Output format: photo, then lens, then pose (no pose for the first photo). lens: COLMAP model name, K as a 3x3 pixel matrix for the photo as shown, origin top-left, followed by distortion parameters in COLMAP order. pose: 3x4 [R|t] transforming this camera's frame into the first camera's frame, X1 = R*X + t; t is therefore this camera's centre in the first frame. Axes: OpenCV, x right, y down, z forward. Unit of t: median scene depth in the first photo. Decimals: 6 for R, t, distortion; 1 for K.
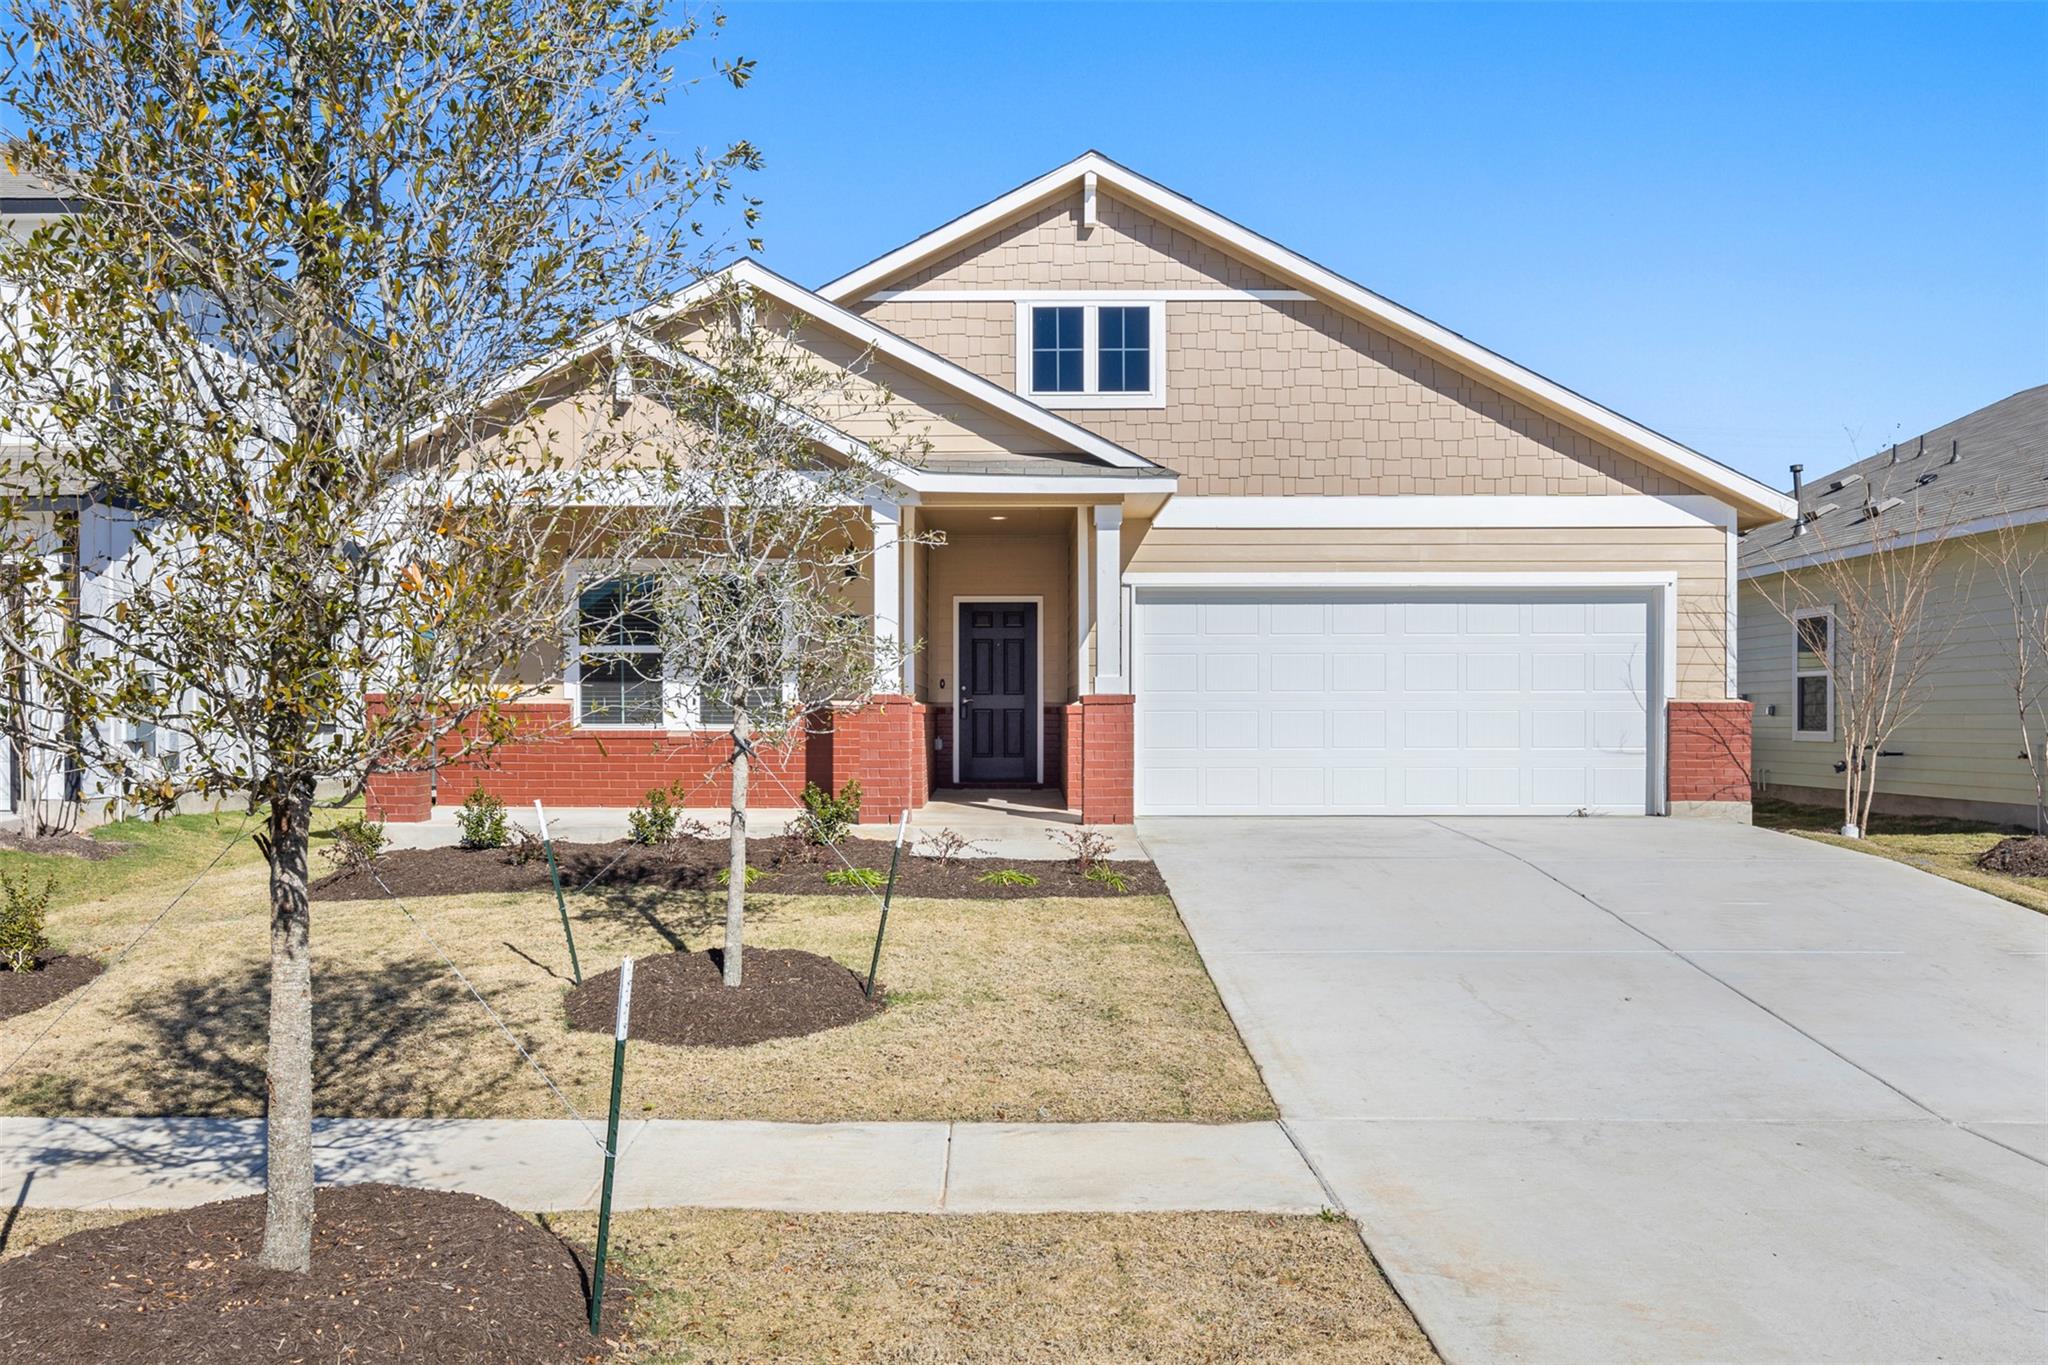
lens RADIAL K [[1481.4, 0, 1024.6], [0, 1481.4, 730.2], [0, 0, 1]] dist [0.003888, -0.006666]
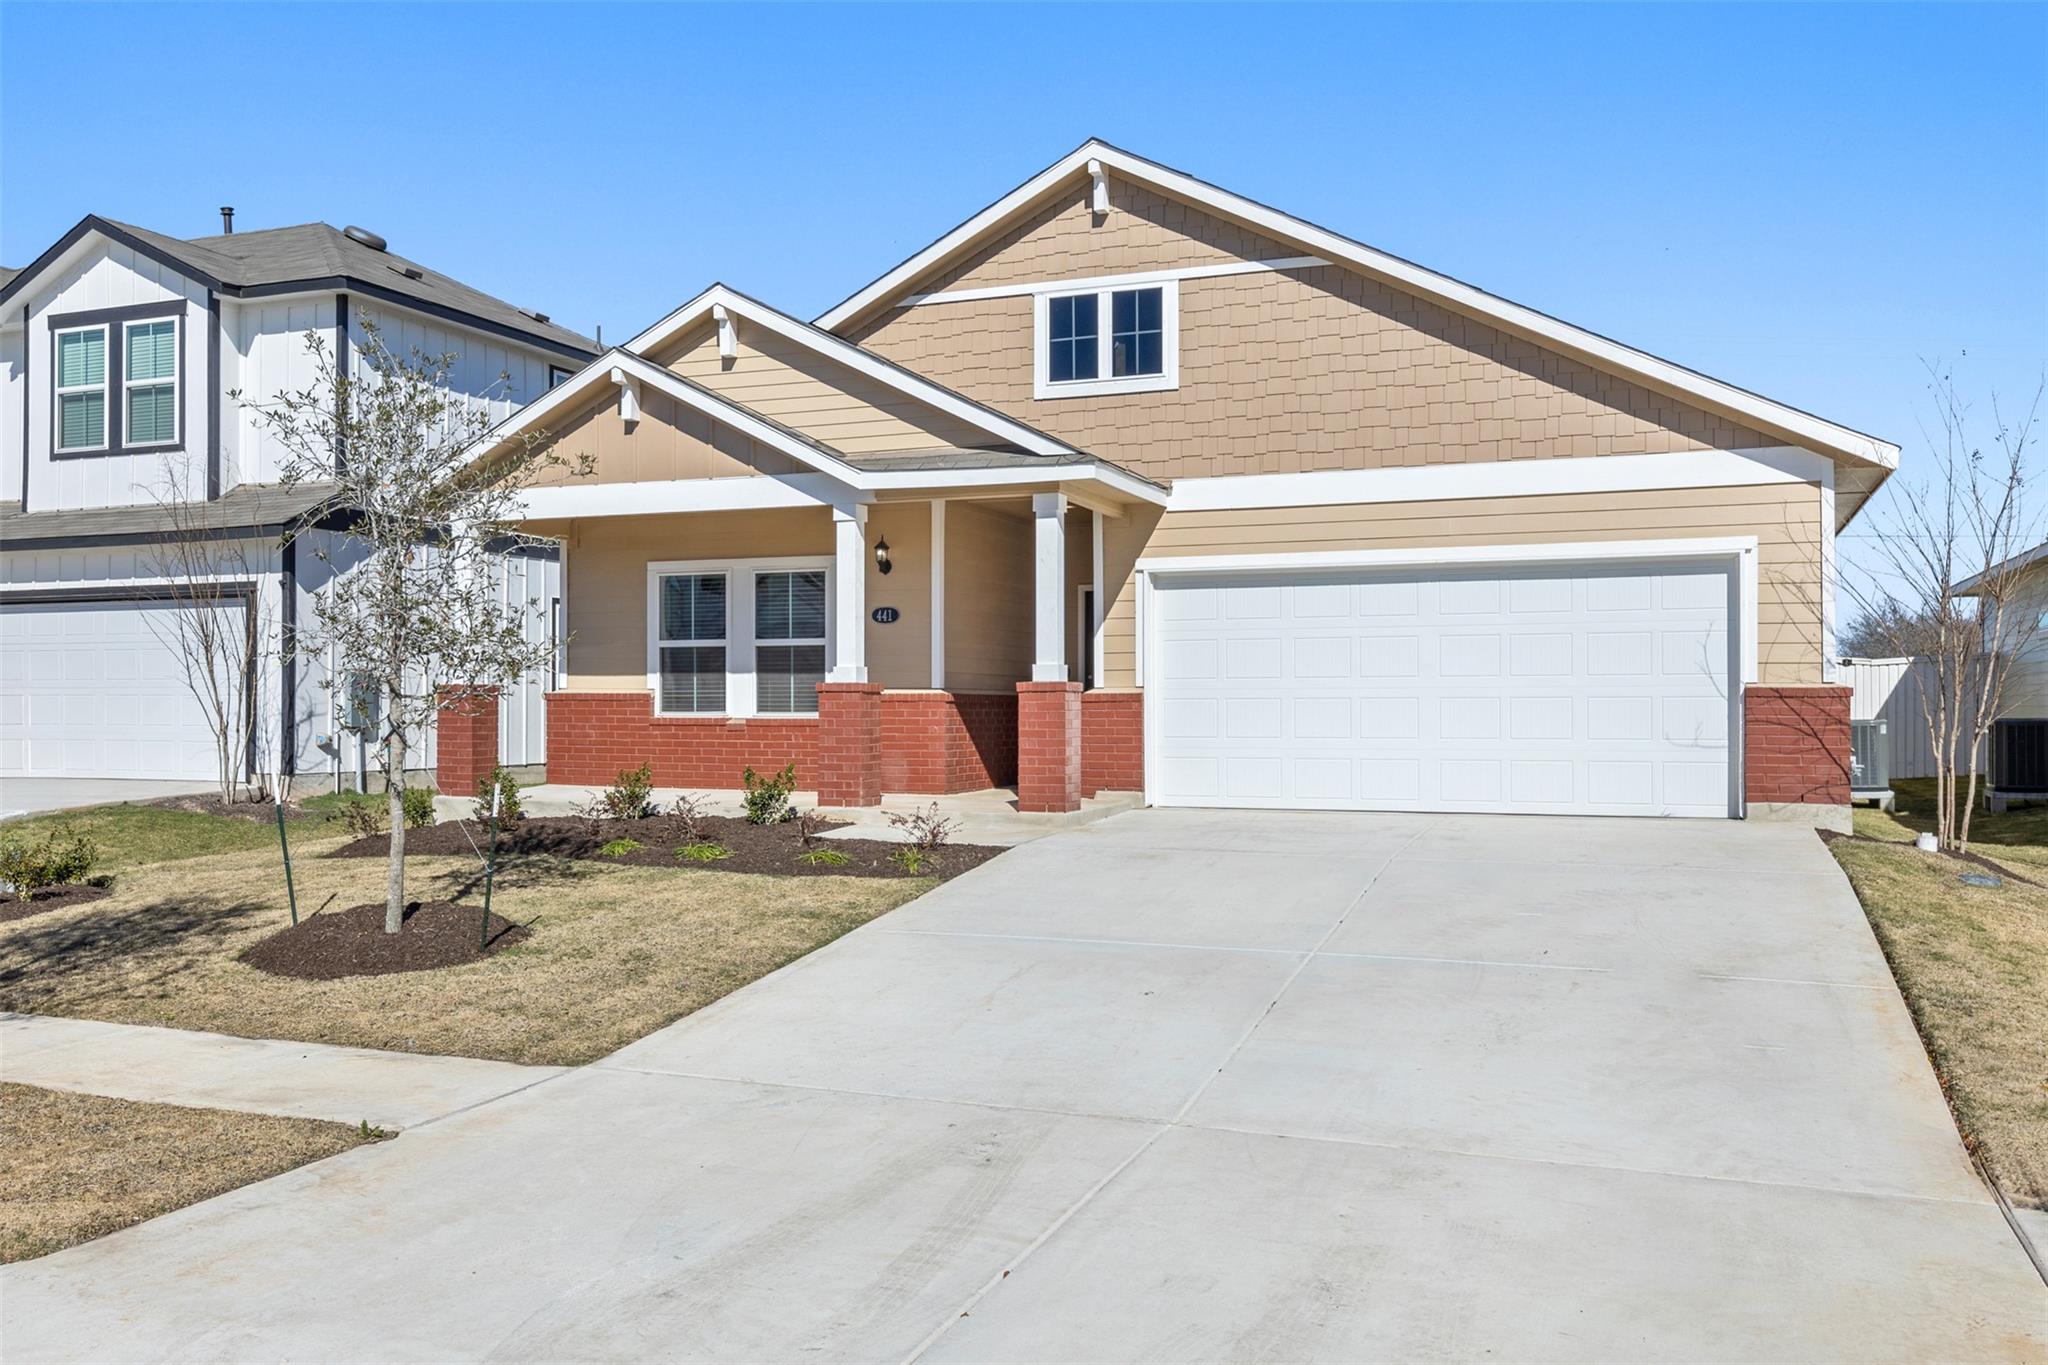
lens RADIAL K [[1553.9, 0, 1025.4], [0, 1553.9, 684.5], [0, 0, 1]] dist [0.000624, 0.004855]
pose [[0.940743, -0.005063, -0.339083, 0.346856], [-0.002935, 0.999730, -0.023072, 0.001496], [0.339108, 0.022700, 0.940473, 0.006449]]
